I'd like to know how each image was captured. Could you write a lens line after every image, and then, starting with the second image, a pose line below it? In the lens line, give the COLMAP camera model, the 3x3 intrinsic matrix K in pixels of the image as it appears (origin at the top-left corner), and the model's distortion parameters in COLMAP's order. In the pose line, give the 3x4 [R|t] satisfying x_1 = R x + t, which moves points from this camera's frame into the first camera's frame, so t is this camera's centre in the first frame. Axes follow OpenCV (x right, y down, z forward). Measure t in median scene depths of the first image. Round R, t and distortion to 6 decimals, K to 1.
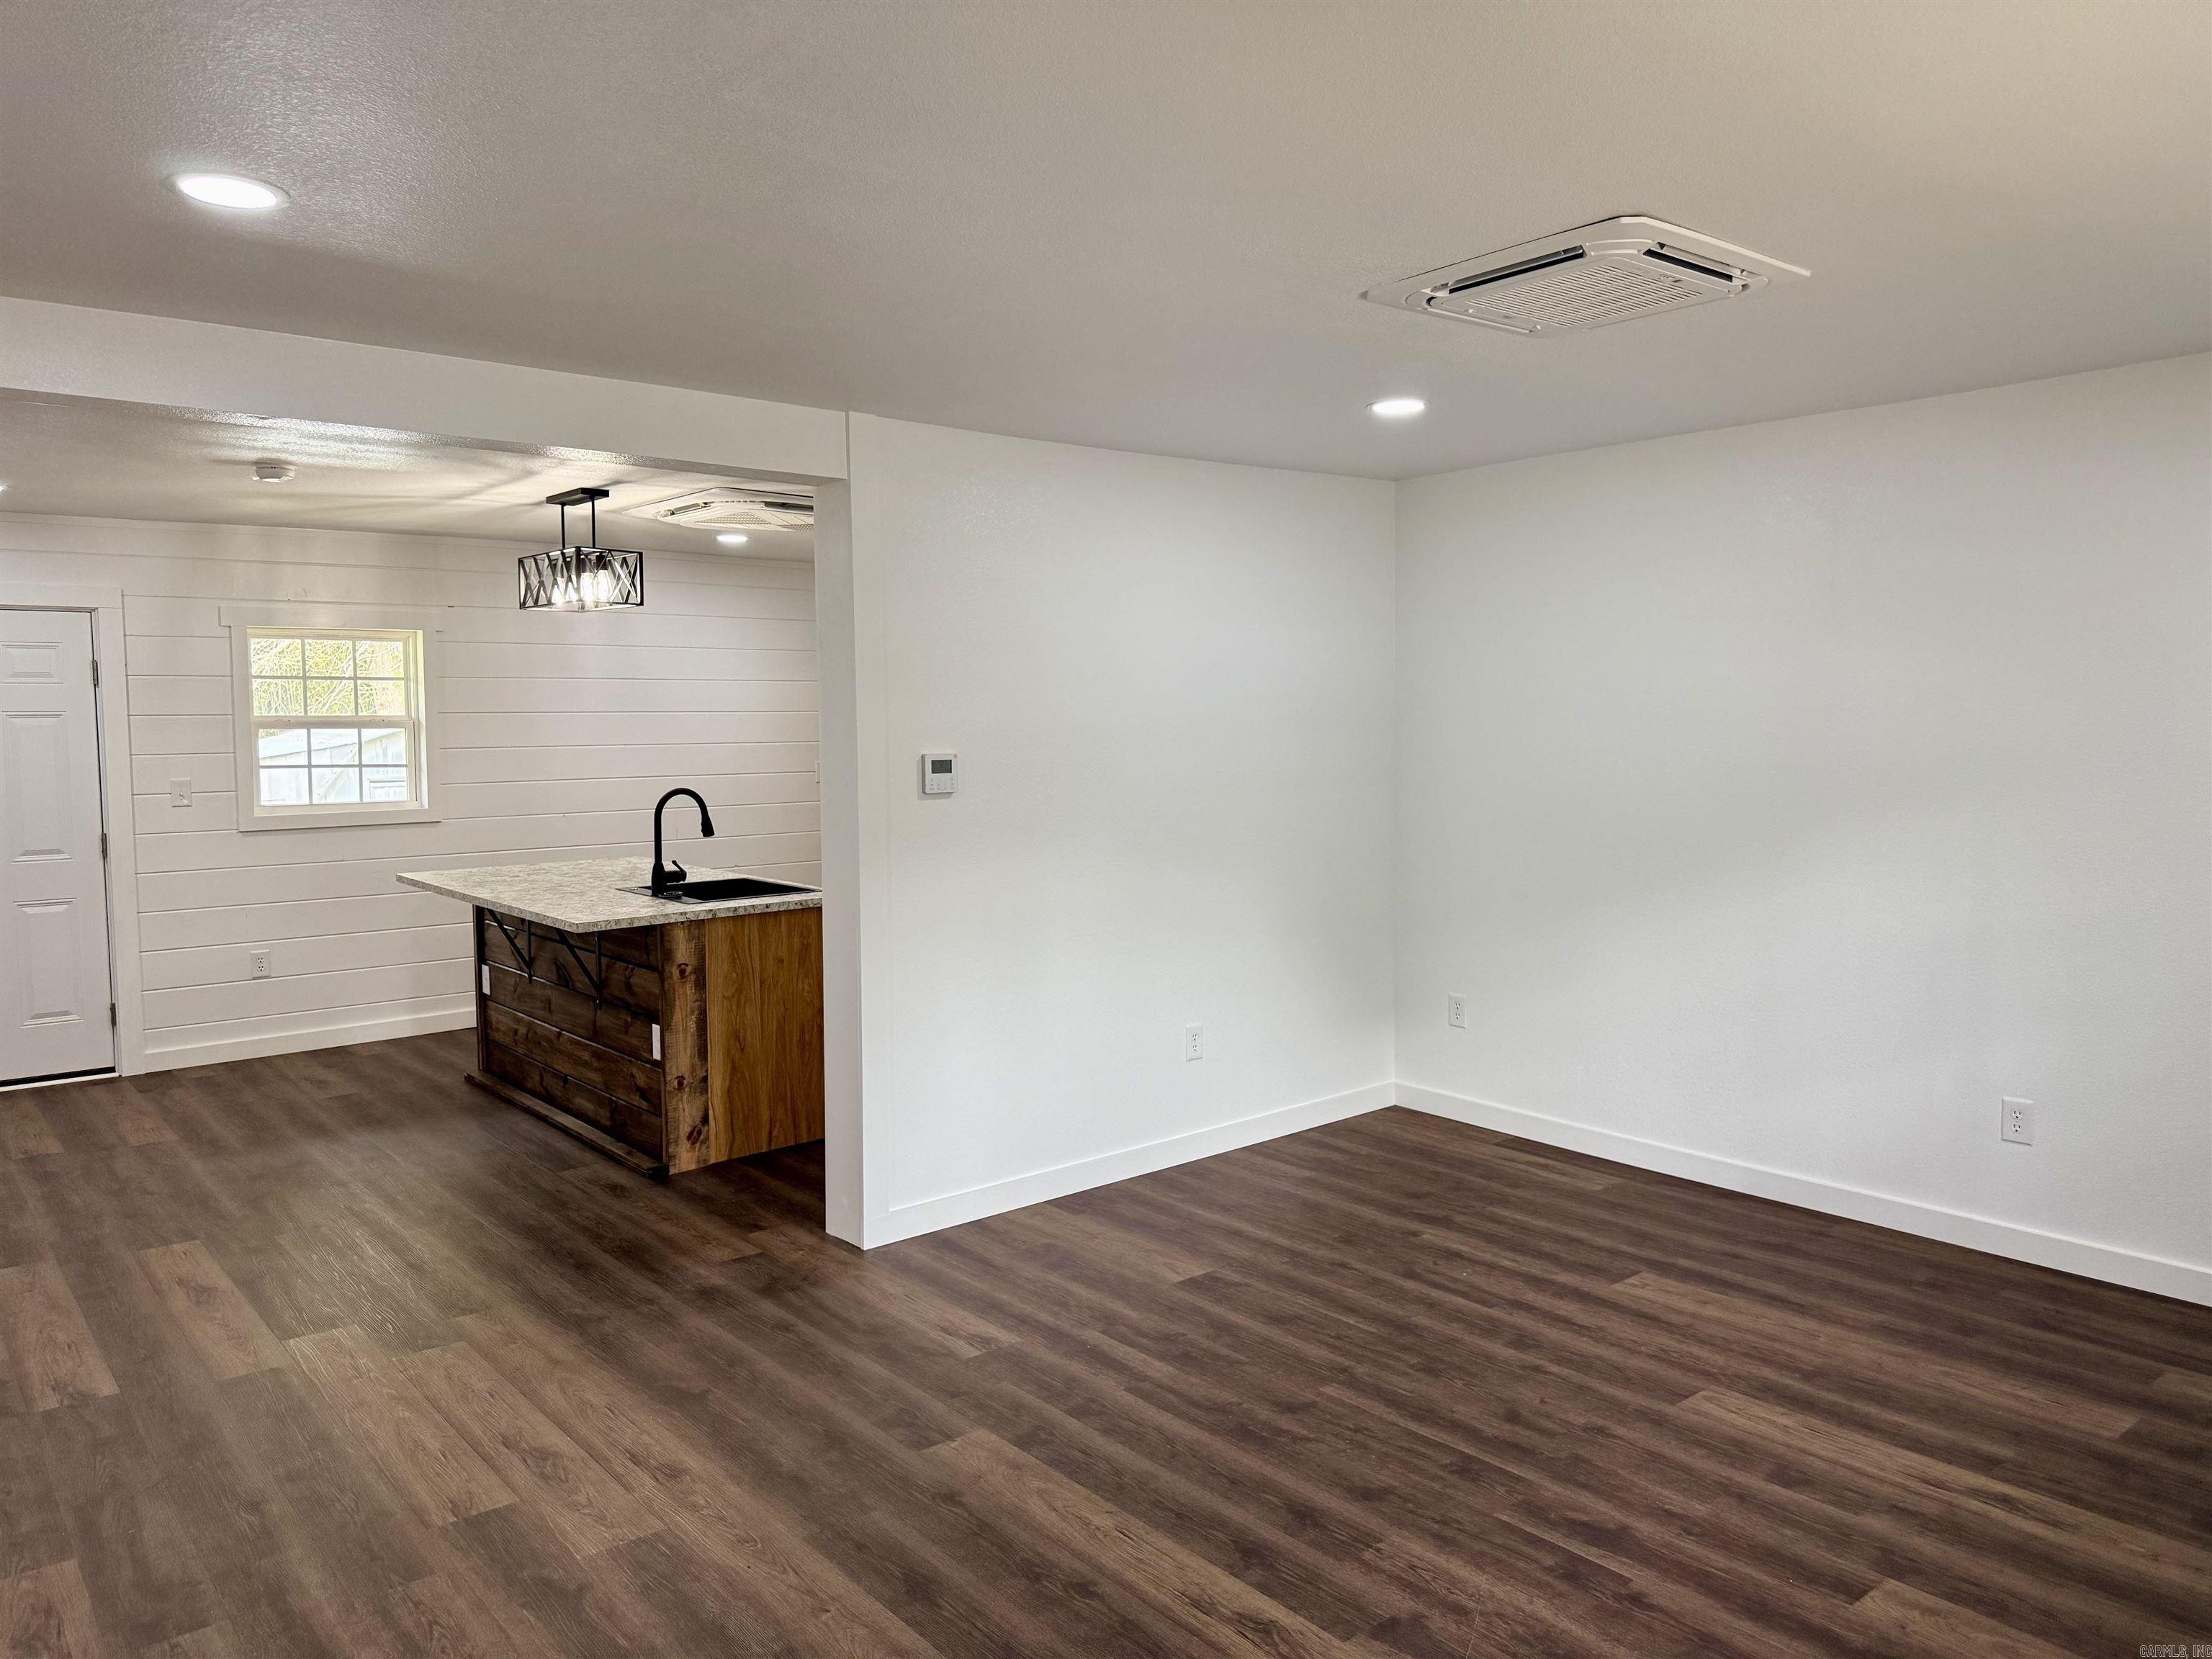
lens RADIAL K [[1569.7, 0, 1102.0], [0, 1569.7, 823.6], [0, 0, 1]] dist [0.091571, -0.160461]
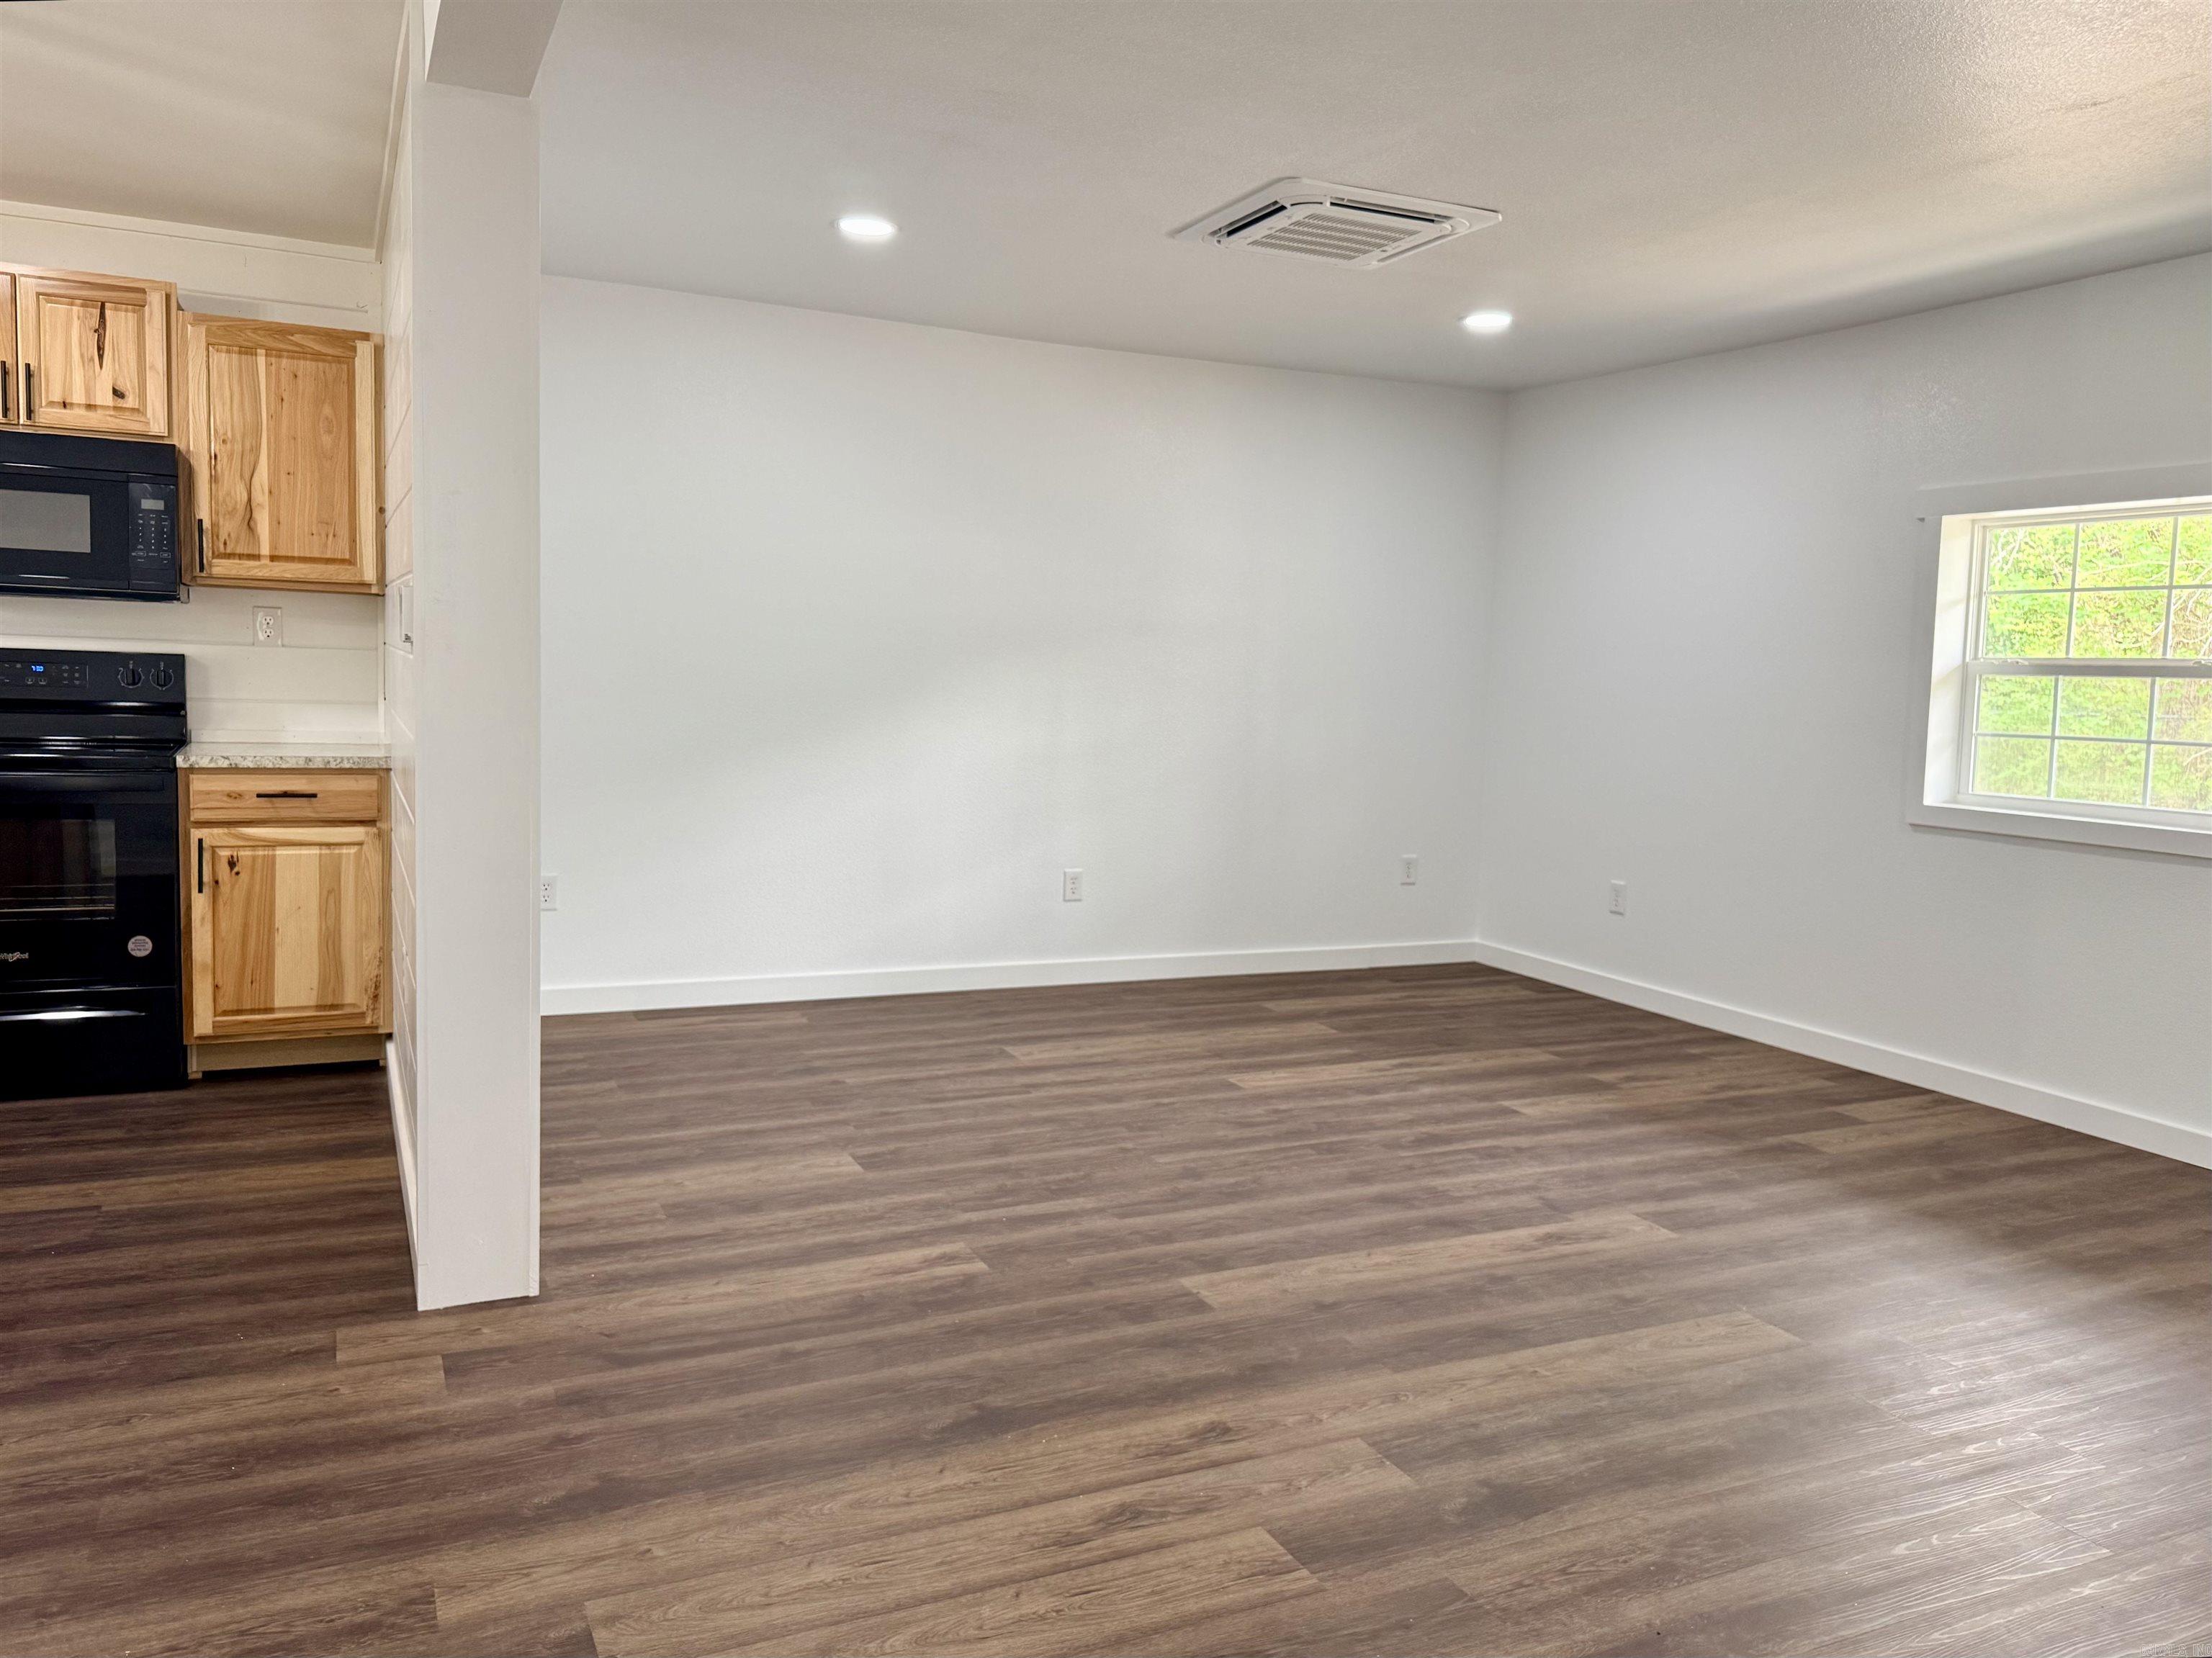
lens RADIAL K [[1602.9, 0, 1107.8], [0, 1602.9, 821.7], [0, 0, 1]] dist [0.031707, -0.041816]
pose [[0.238668, -0.077753, 0.967984, -0.846981], [0.032089, 0.996877, 0.072162, 0.036140], [-0.970571, 0.013839, 0.240417, 0.696330]]
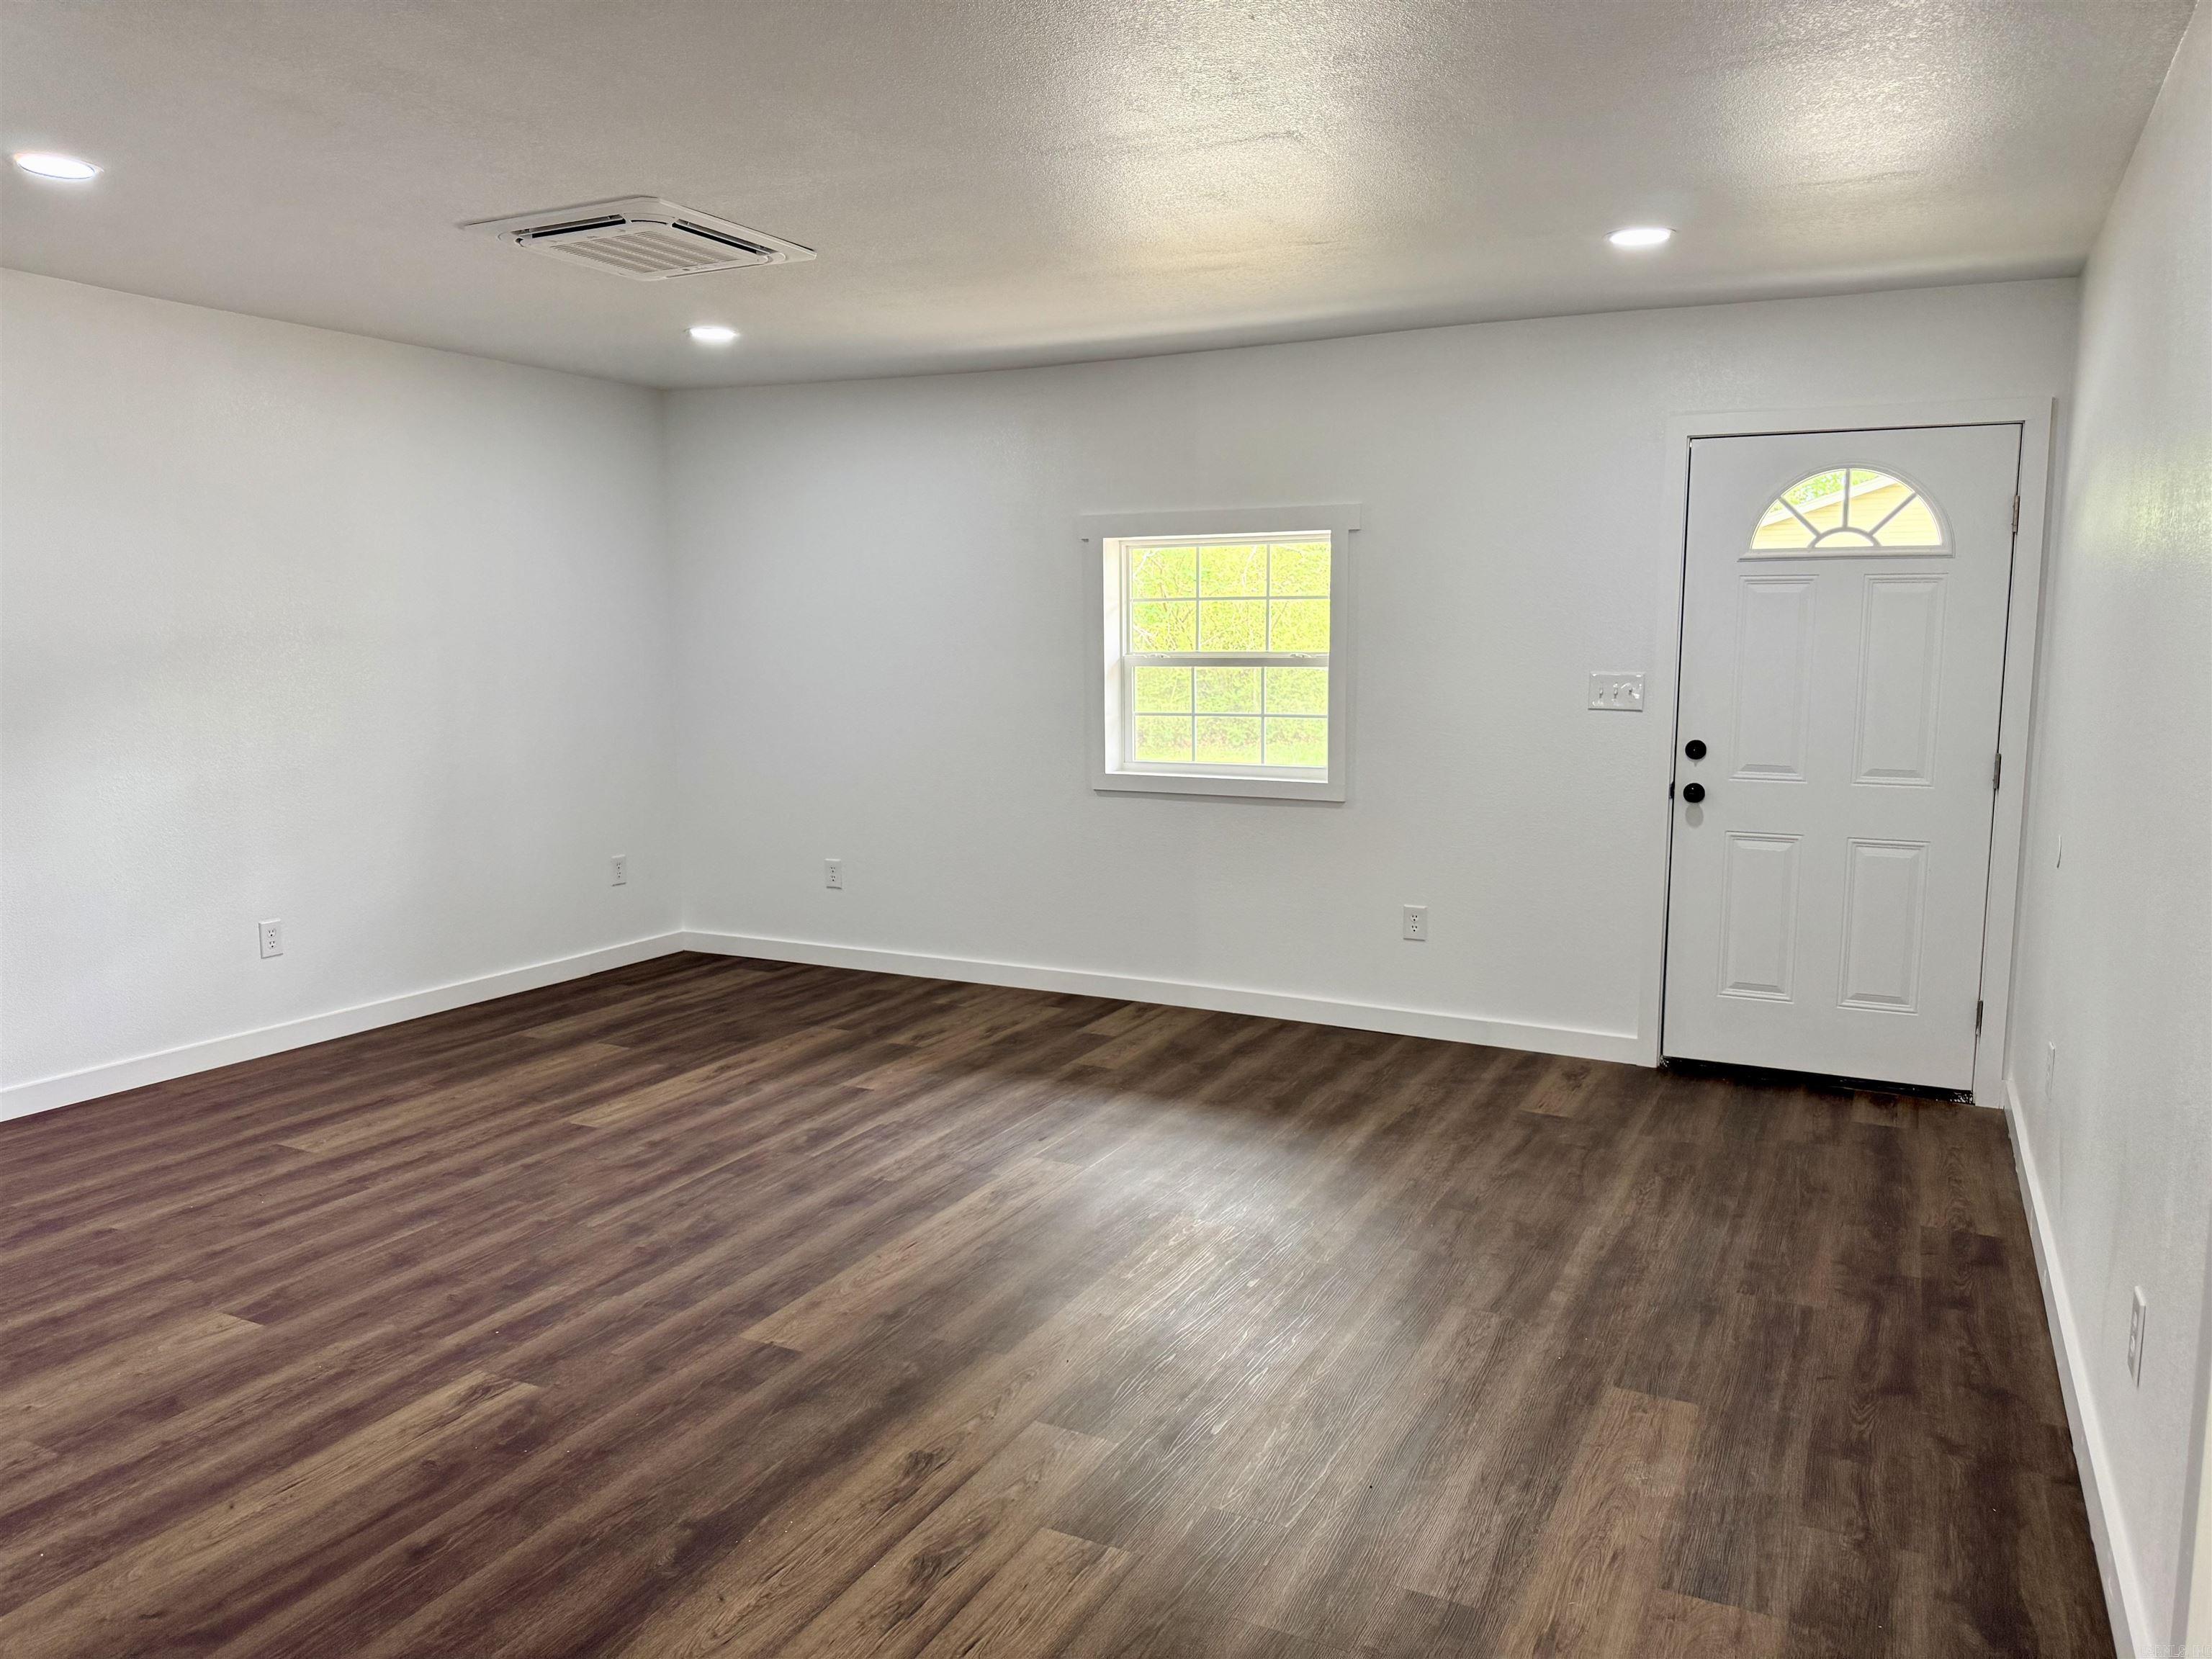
lens RADIAL K [[1569.7, 0, 1102.0], [0, 1569.7, 823.6], [0, 0, 1]] dist [0.091571, -0.160461]
pose [[-0.404613, -0.097949, 0.909227, -0.840025], [0.066996, 0.988401, 0.136292, -0.022928], [-0.912031, 0.116060, -0.393358, 0.979070]]
